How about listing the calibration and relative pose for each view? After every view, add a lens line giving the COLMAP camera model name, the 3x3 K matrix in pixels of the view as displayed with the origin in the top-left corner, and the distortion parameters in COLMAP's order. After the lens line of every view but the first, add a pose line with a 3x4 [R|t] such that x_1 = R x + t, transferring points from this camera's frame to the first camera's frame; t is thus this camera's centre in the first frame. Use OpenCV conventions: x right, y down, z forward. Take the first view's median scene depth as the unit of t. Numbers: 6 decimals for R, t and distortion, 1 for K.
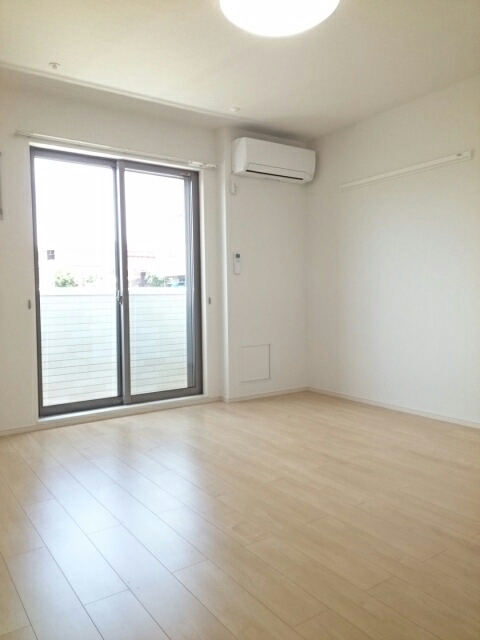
lens RADIAL K [[498.3, 0, 240.0], [0, 498.3, 320.0], [0, 0, 1]] dist [0.063036, -0.003238]
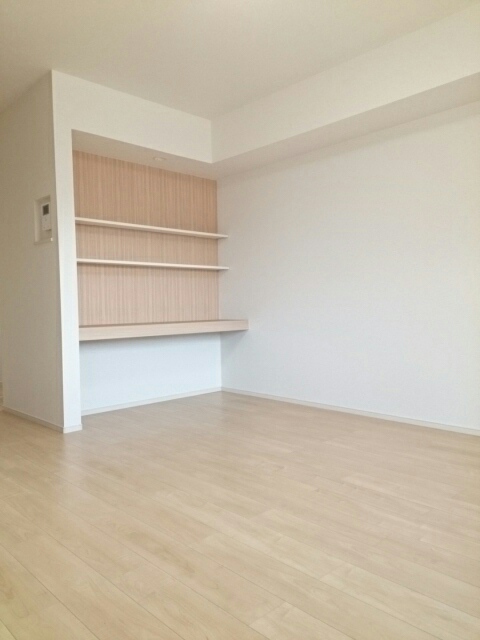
lens RADIAL K [[498.3, 0, 240.0], [0, 498.3, 320.0], [0, 0, 1]] dist [0.063036, -0.003238]
pose [[-0.987913, 0.039159, -0.149980, 0.134300], [0.026862, 0.996174, 0.083158, -0.030291], [0.152662, 0.078124, -0.985186, 1.100695]]
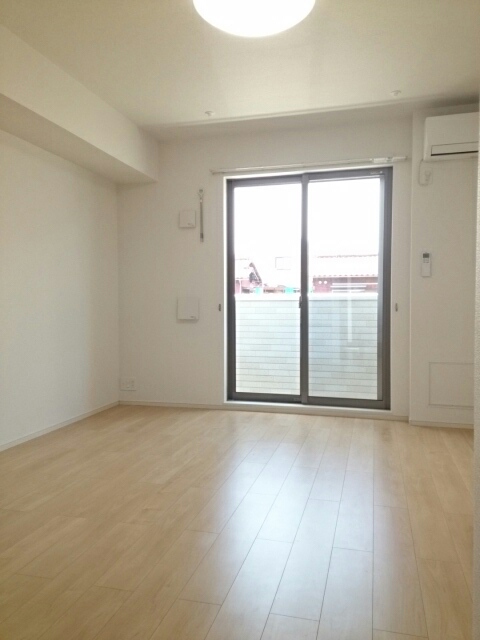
lens RADIAL K [[498.3, 0, 240.0], [0, 498.3, 320.0], [0, 0, 1]] dist [0.063036, -0.003238]
pose [[0.638867, 0.041057, -0.768221, 0.486289], [-0.047287, 0.998782, 0.014055, -0.016837], [0.767863, 0.027348, 0.640030, 0.217234]]
